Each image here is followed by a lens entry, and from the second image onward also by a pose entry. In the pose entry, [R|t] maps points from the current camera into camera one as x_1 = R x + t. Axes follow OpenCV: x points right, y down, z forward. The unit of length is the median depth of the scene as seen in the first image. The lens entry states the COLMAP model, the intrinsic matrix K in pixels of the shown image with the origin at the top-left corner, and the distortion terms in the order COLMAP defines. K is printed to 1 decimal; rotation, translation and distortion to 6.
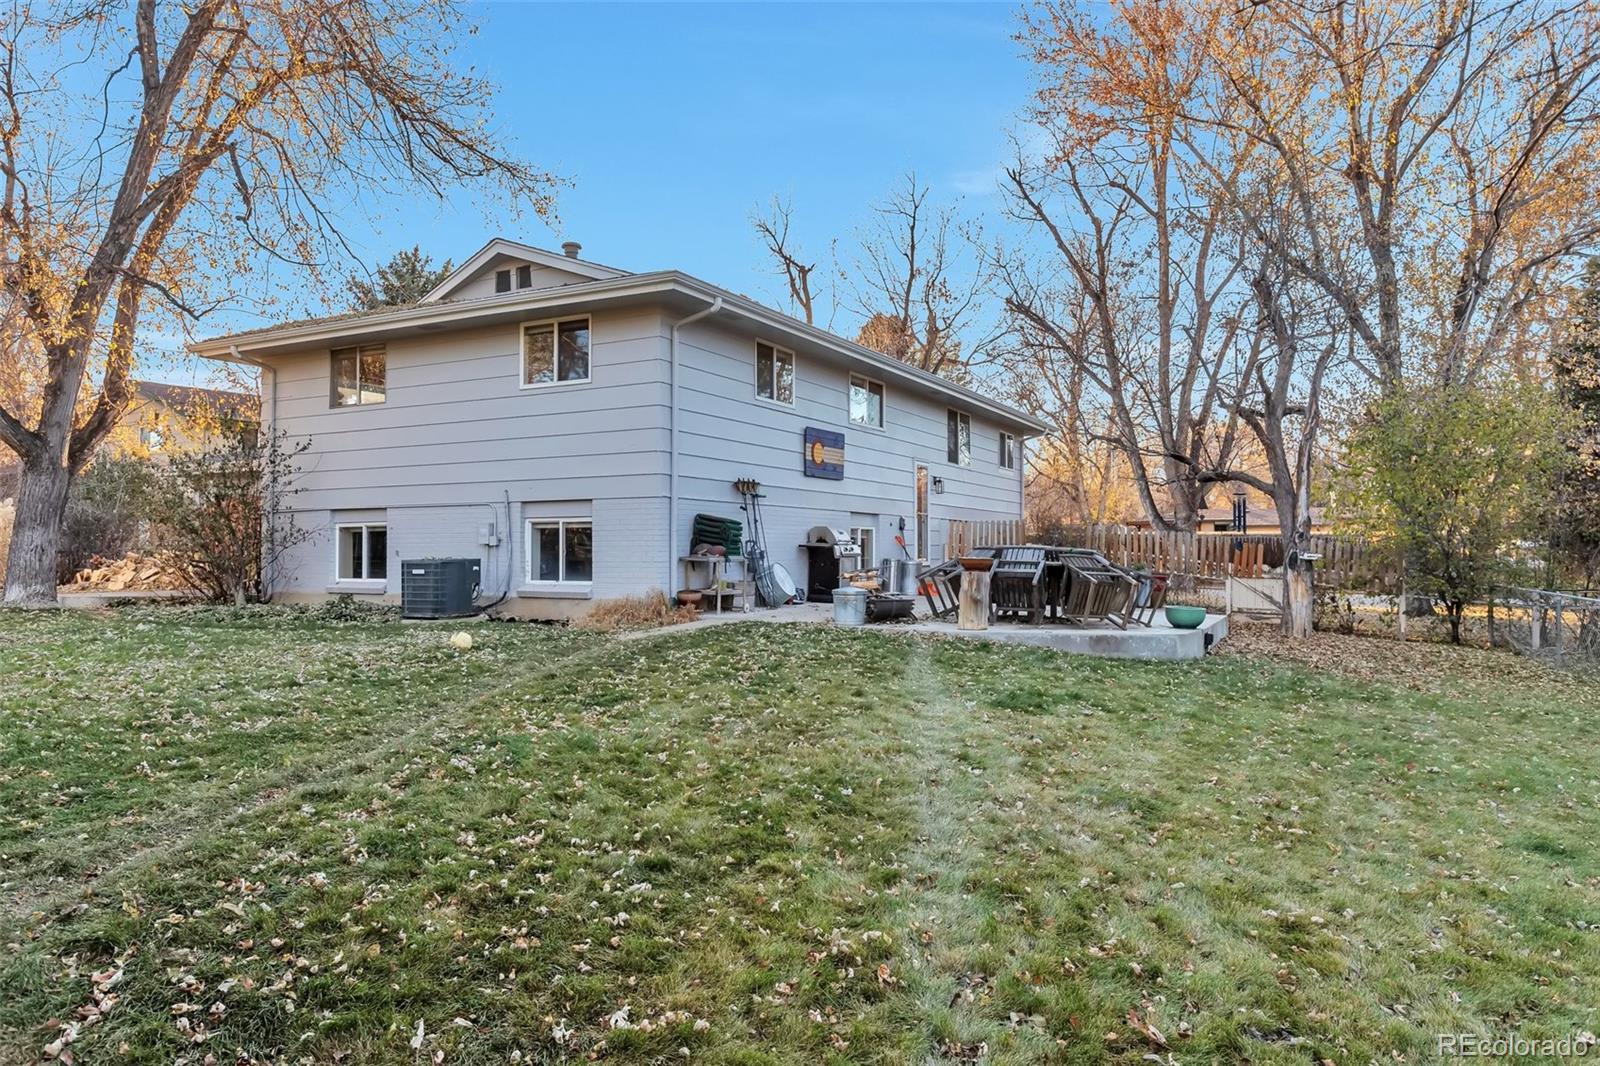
lens RADIAL K [[1063.8, 0, 800.0], [0, 1063.8, 533.0], [0, 0, 1]] dist [-0.002571, -0.000640]
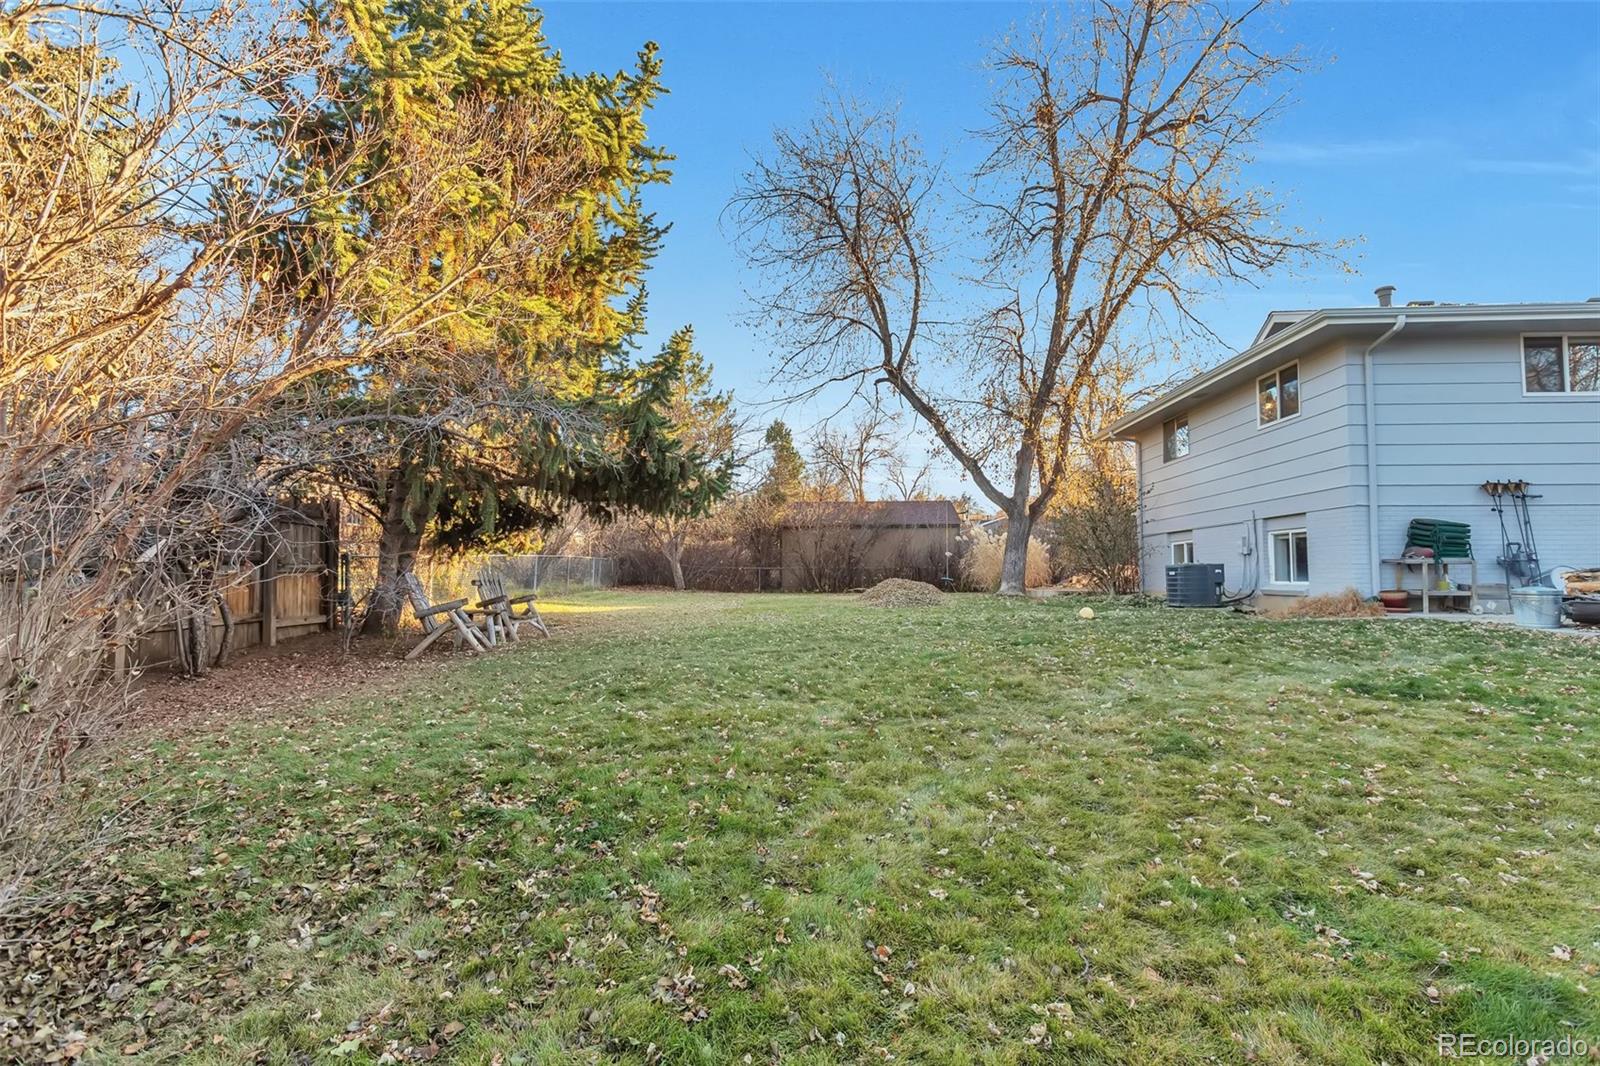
lens RADIAL K [[780.2, 0, 800.0], [0, 780.2, 533.0], [0, 0, 1]] dist [-0.002431, 0.009620]
pose [[0.423899, -0.049439, -0.904359, 0.339803], [0.014565, 0.998752, -0.047772, 0.023712], [0.905592, 0.007079, 0.424090, 0.112127]]
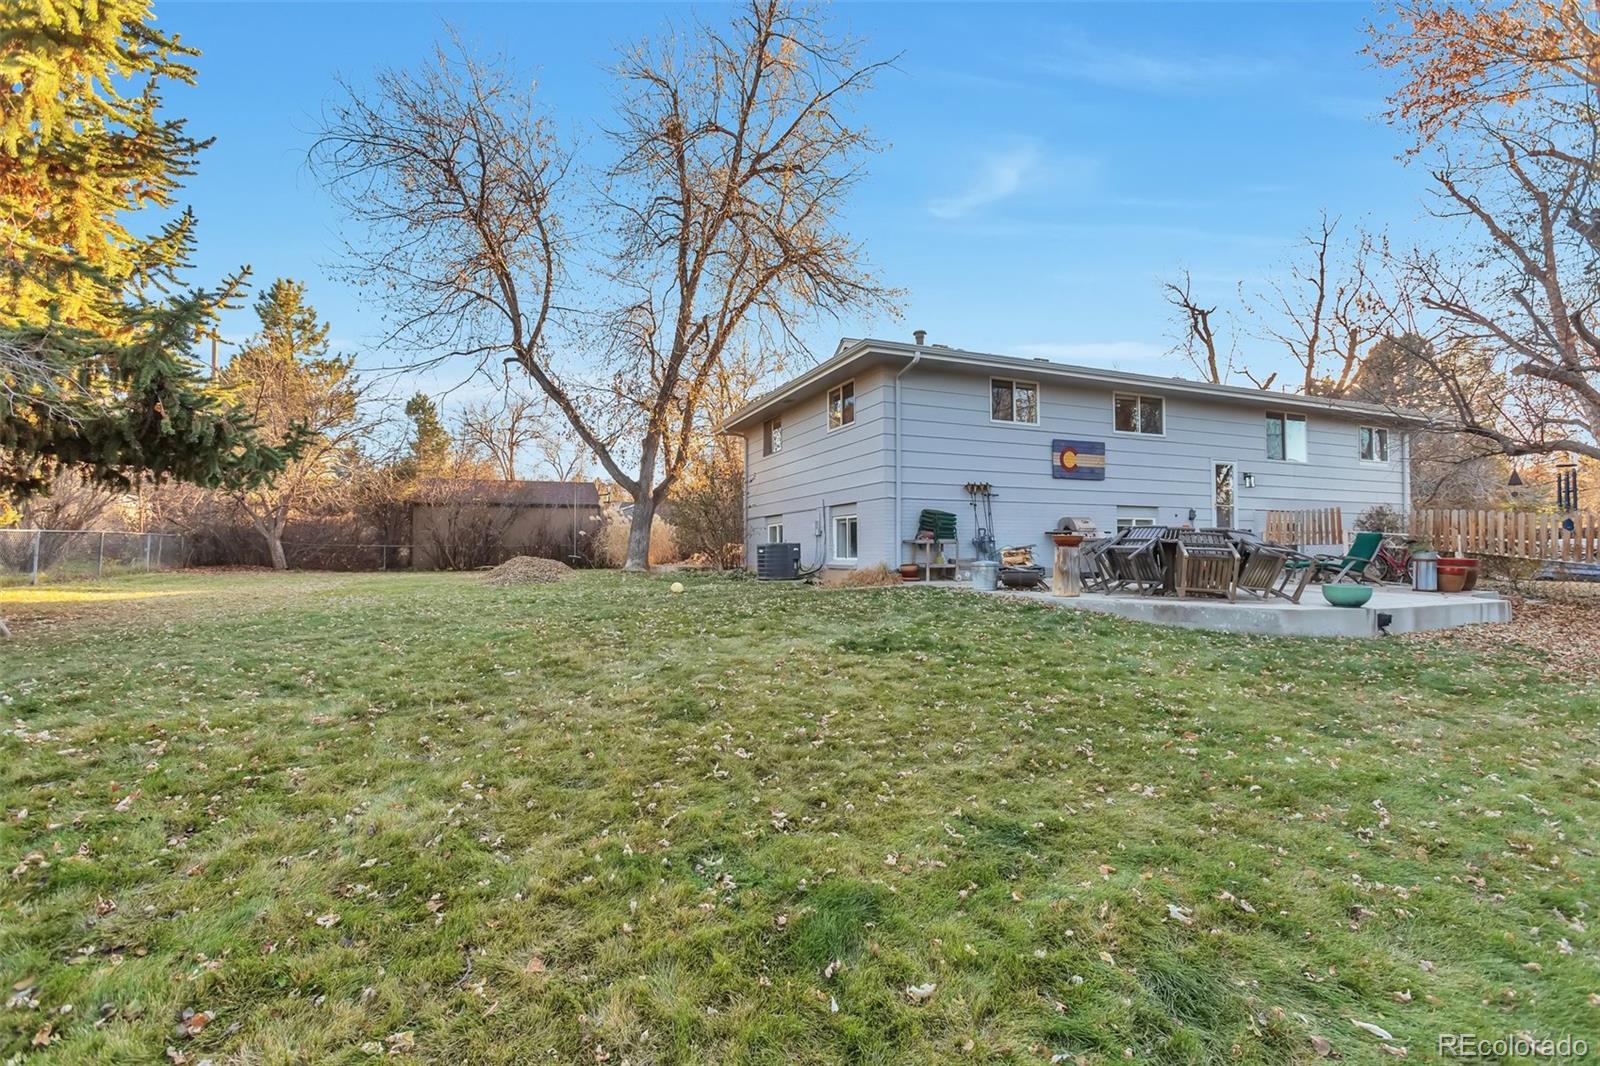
lens RADIAL K [[712.9, 0, 800.0], [0, 712.9, 533.0], [0, 0, 1]] dist [-0.008642, 0.012130]
pose [[0.775611, -0.019758, -0.630901, 0.354861], [0.013299, 0.999800, -0.014961, 0.023846], [0.631071, 0.003213, 0.775719, 0.172860]]
